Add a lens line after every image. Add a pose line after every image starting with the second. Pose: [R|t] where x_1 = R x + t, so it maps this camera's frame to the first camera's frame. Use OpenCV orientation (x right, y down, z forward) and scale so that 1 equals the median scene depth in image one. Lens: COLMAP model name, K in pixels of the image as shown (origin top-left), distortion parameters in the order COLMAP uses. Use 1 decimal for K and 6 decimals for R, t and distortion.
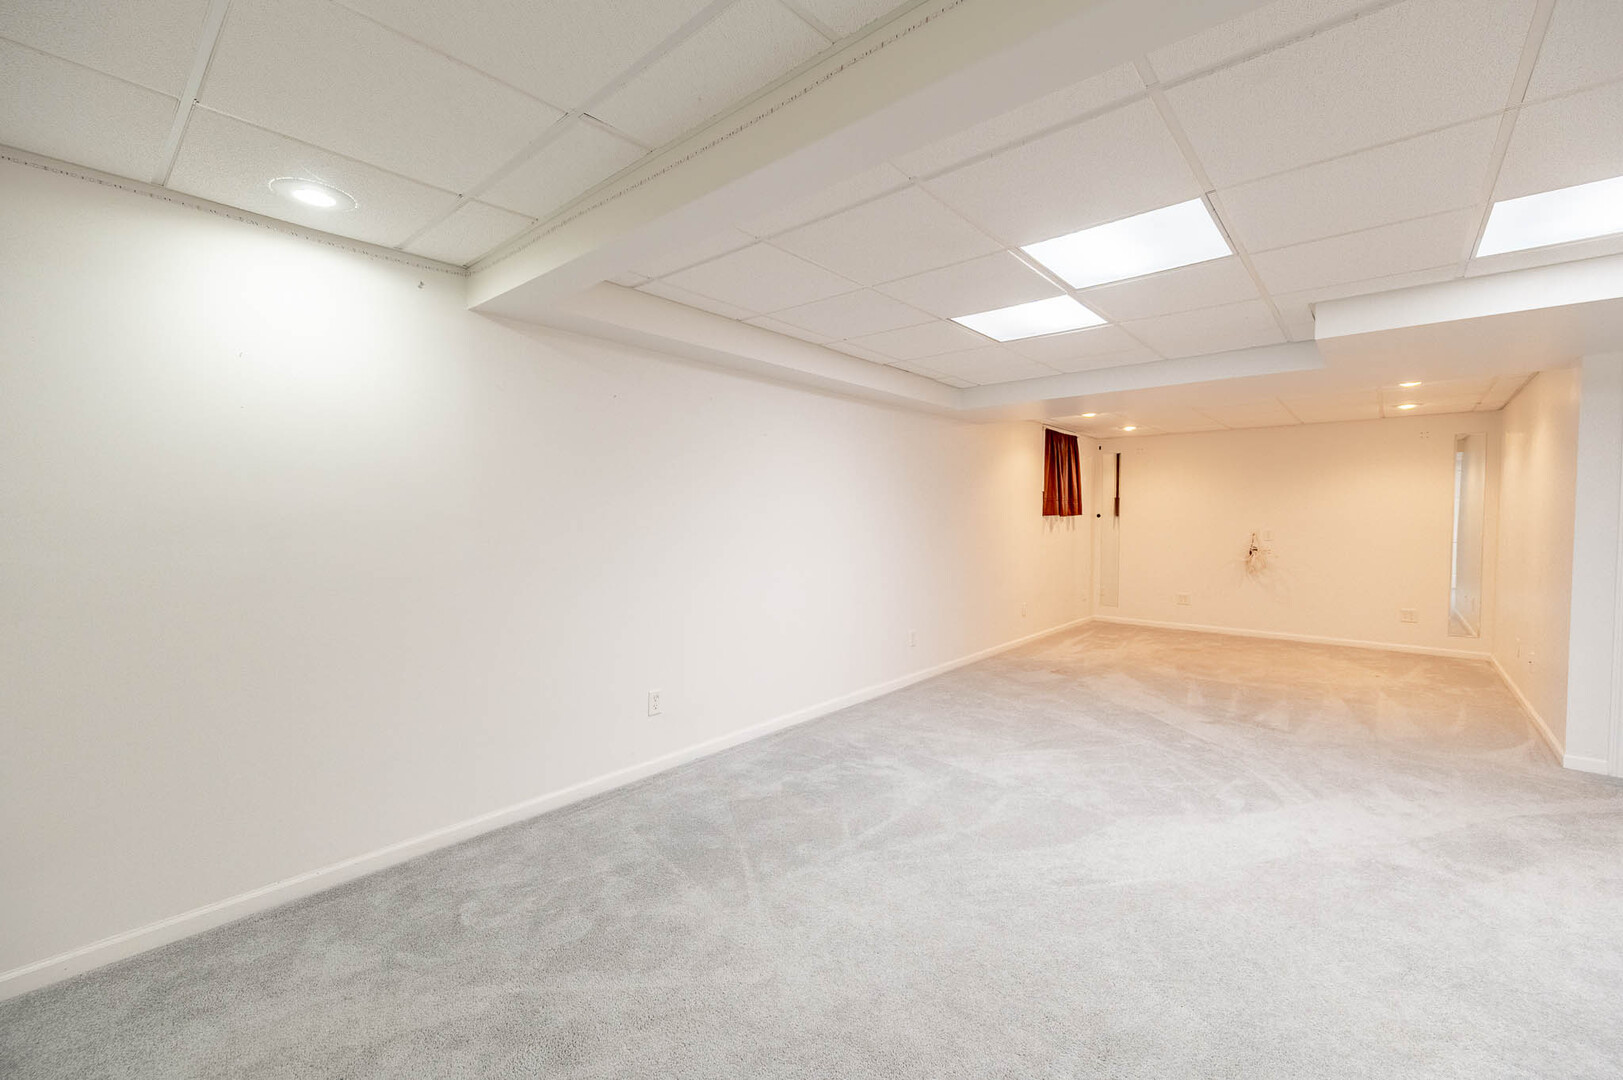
lens RADIAL K [[651.2, 0, 819.7], [0, 651.2, 528.6], [0, 0, 1]] dist [-0.000615, -0.000035]
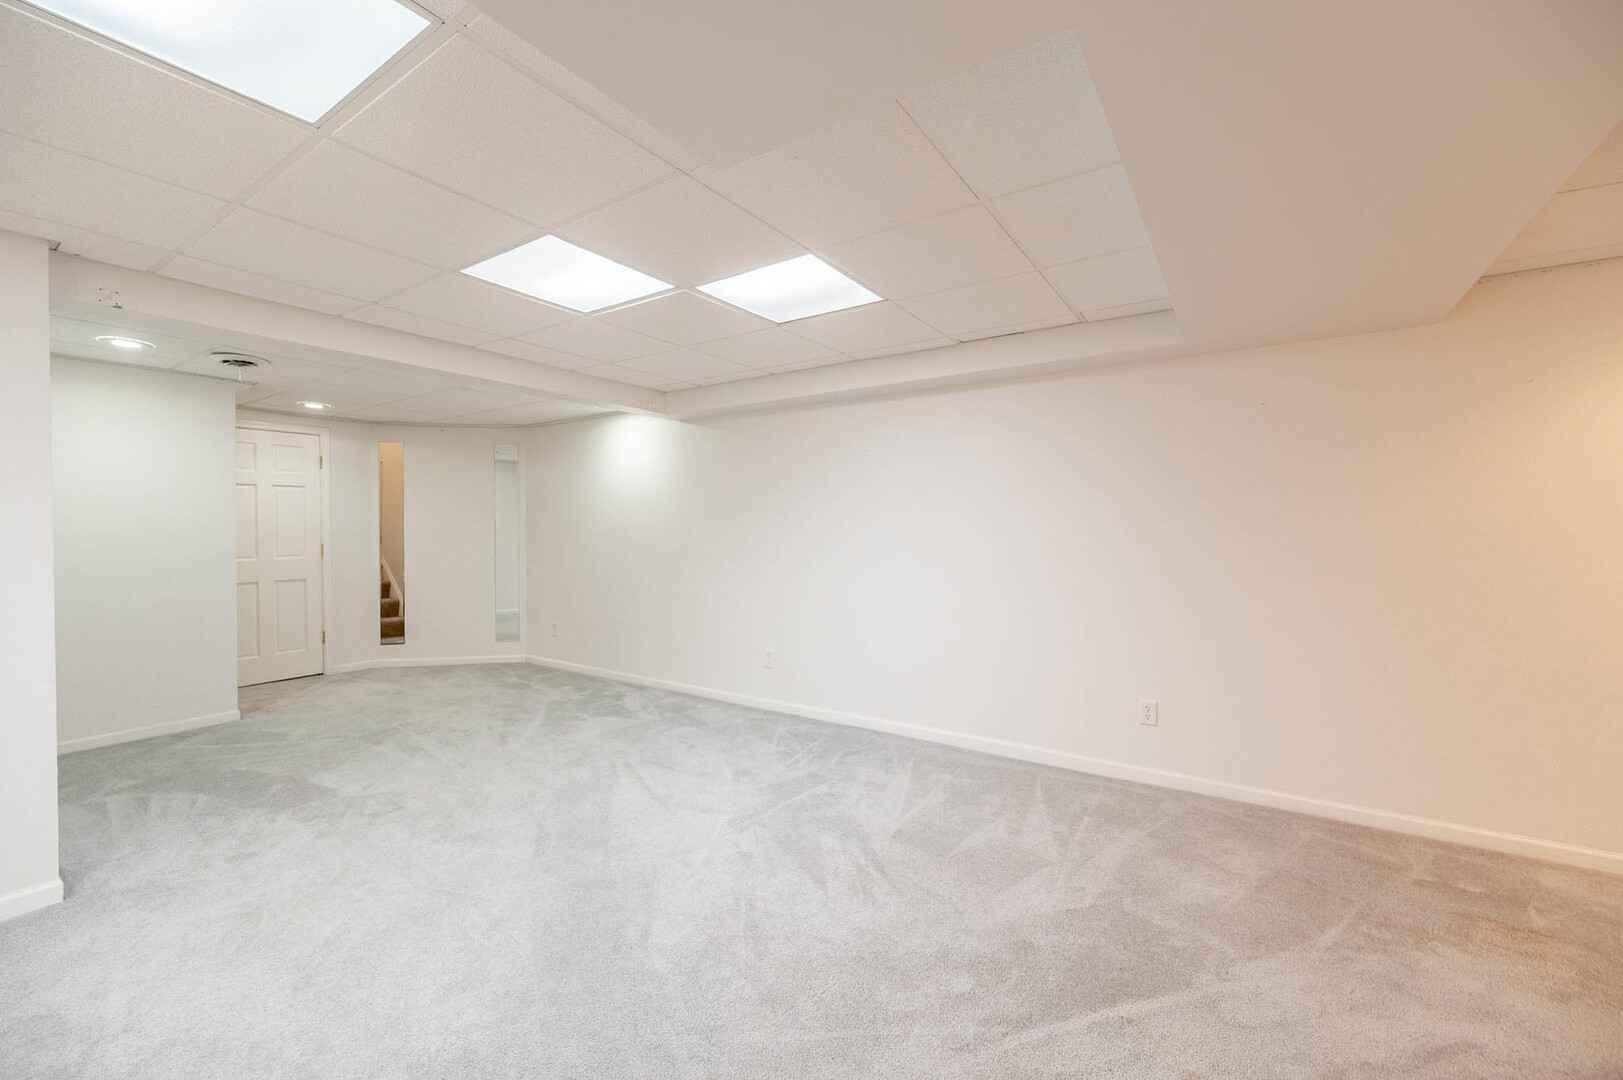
lens RADIAL K [[651.2, 0, 819.7], [0, 651.2, 528.6], [0, 0, 1]] dist [-0.000615, -0.000035]
pose [[0.129360, -0.009278, -0.991554, 1.023315], [-0.026112, 0.999578, -0.012760, 0.001051], [0.991254, 0.027542, 0.129063, 0.816583]]
